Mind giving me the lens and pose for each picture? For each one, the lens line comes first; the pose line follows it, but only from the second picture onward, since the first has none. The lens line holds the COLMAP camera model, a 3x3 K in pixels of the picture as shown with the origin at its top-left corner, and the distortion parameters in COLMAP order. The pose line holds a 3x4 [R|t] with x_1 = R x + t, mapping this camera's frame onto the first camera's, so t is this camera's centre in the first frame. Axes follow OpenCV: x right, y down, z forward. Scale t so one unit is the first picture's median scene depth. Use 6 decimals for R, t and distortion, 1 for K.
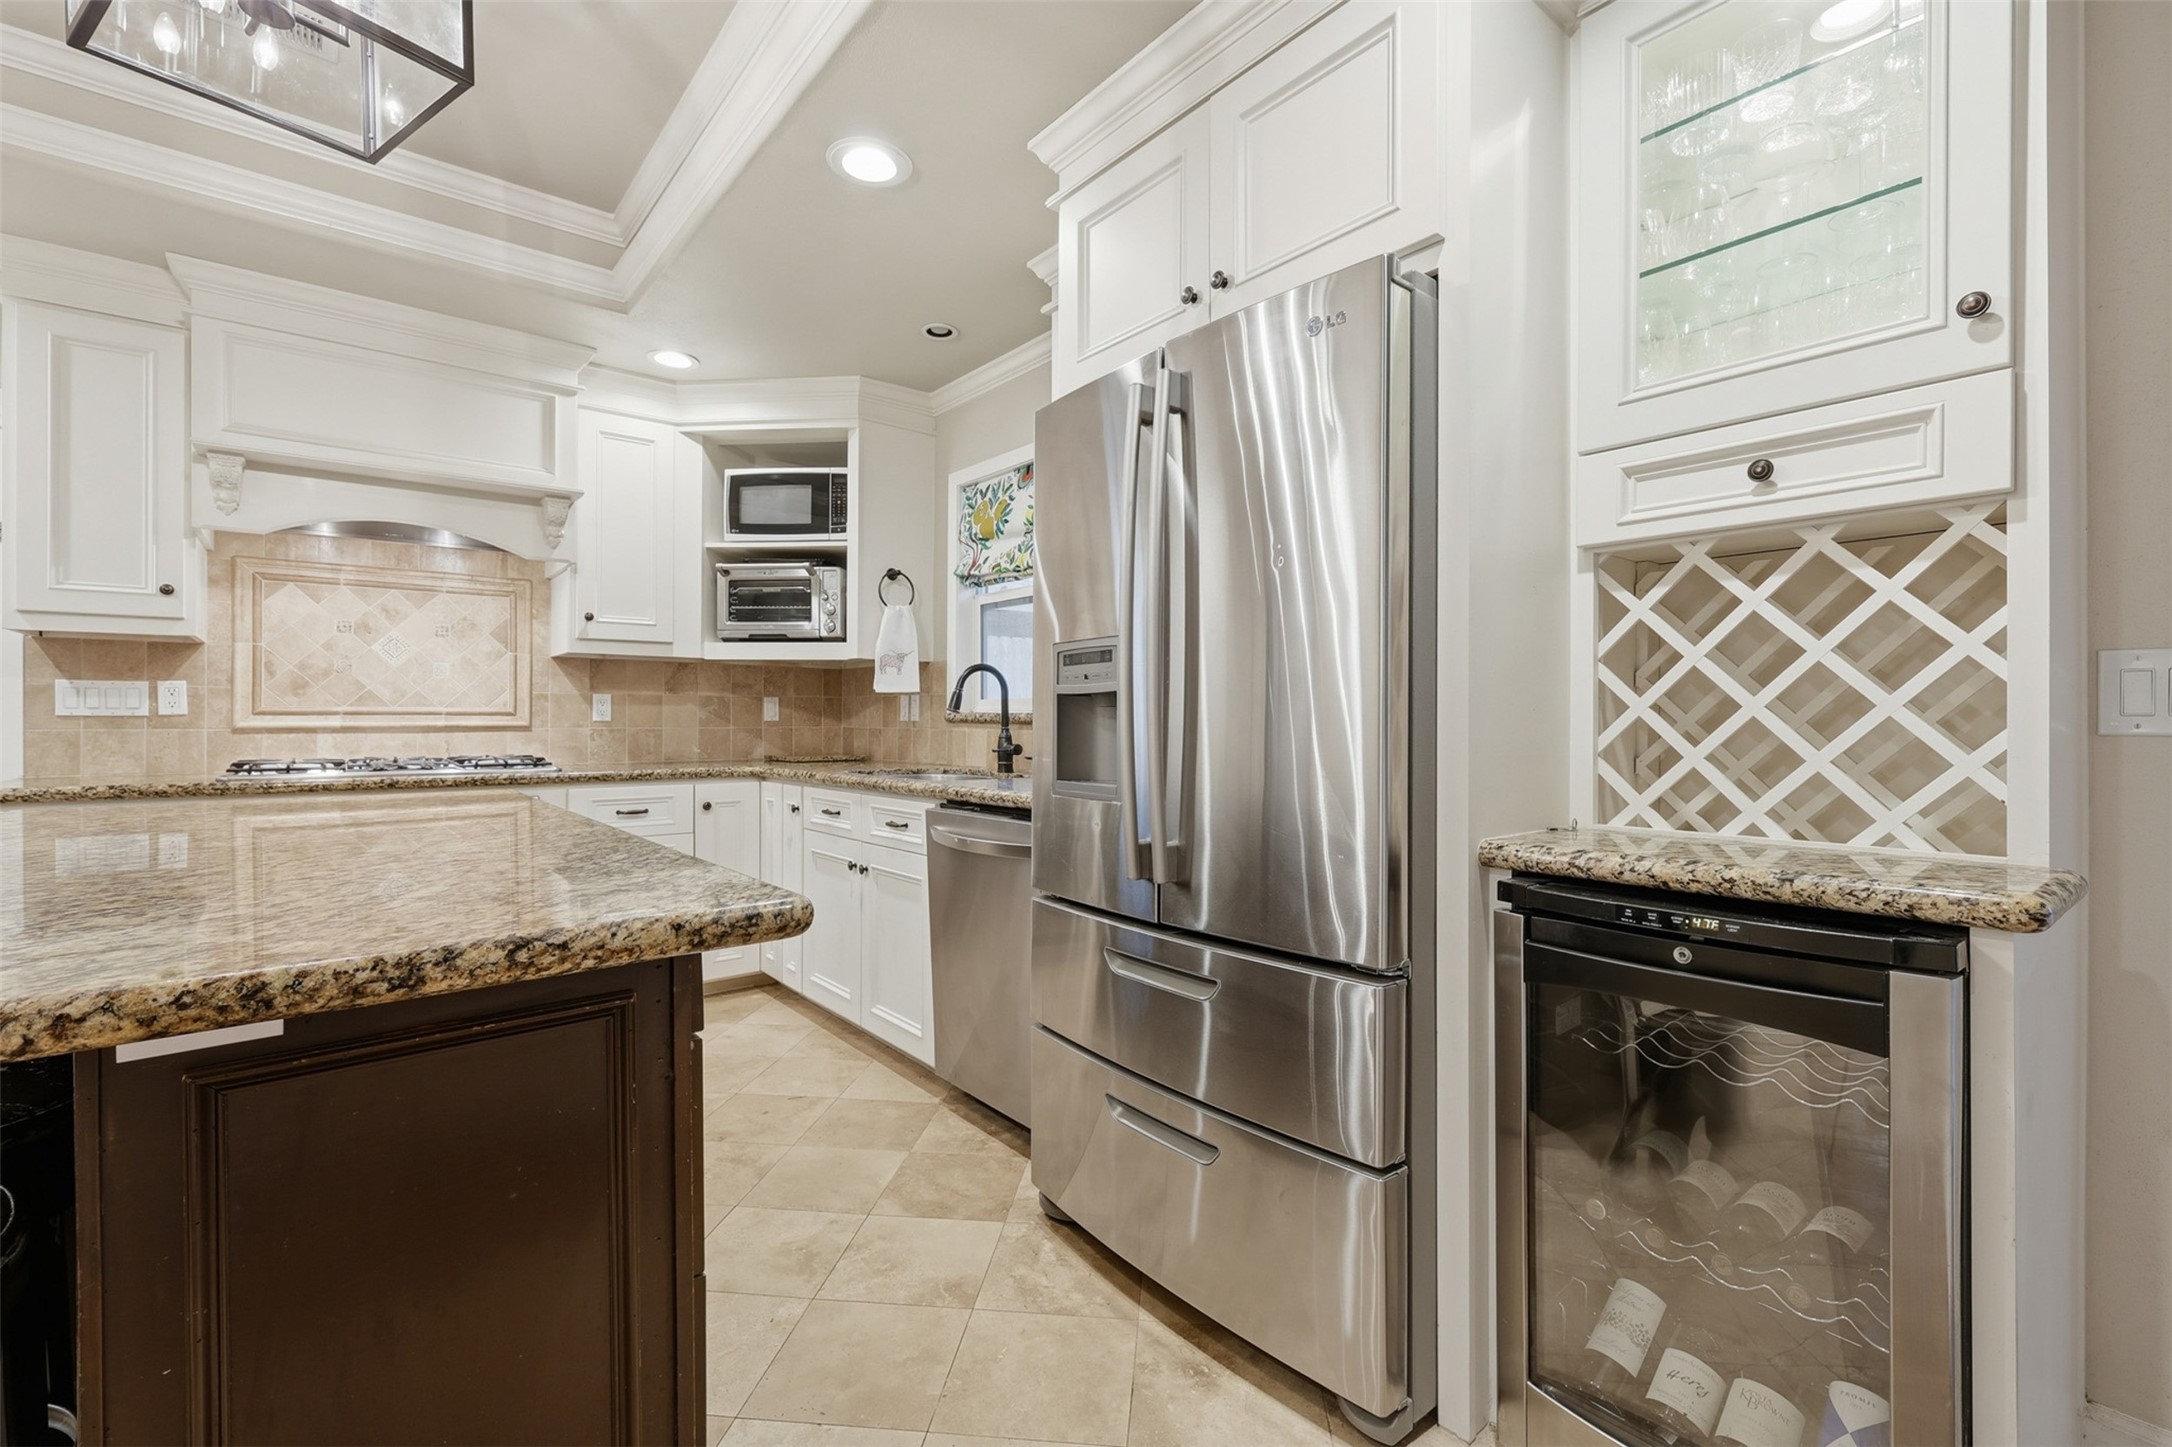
lens RADIAL K [[945.1, 0, 1092.1], [0, 945.1, 723.0], [0, 0, 1]] dist [0.002137, -0.000154]
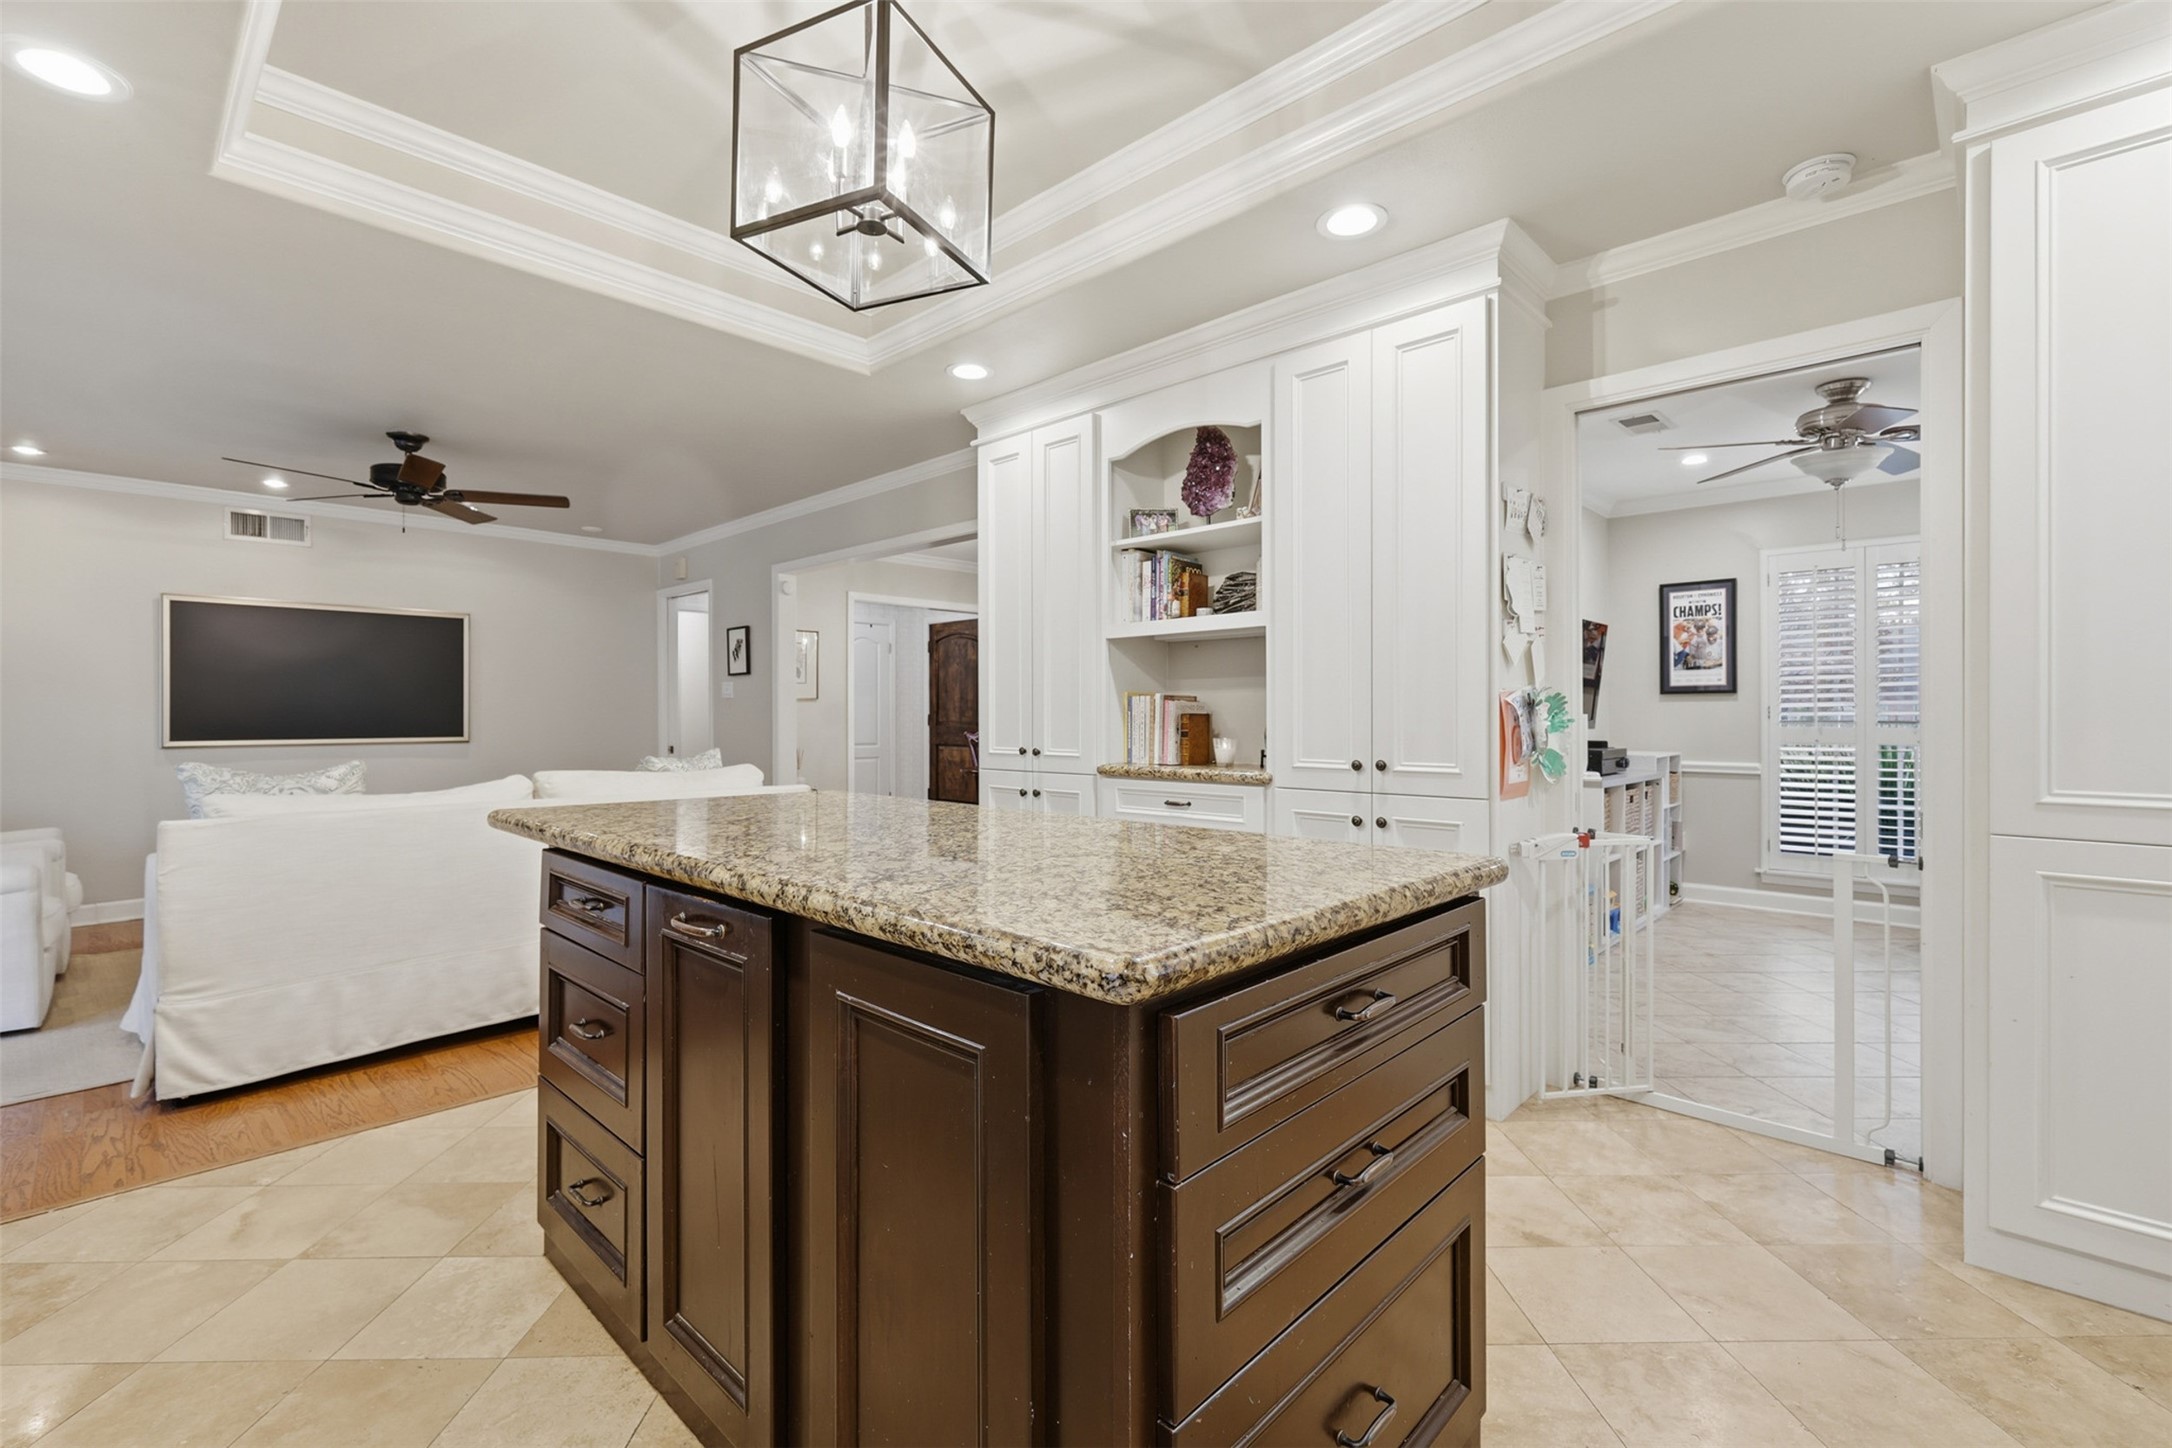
lens RADIAL K [[946.4, 0, 1090.6], [0, 946.4, 722.1], [0, 0, 1]] dist [0.001457, -0.000638]
pose [[-0.992710, -0.000493, -0.120524, -0.451001], [-0.001993, 0.999922, 0.012323, -0.015494], [0.120508, 0.012474, -0.992634, 1.066580]]
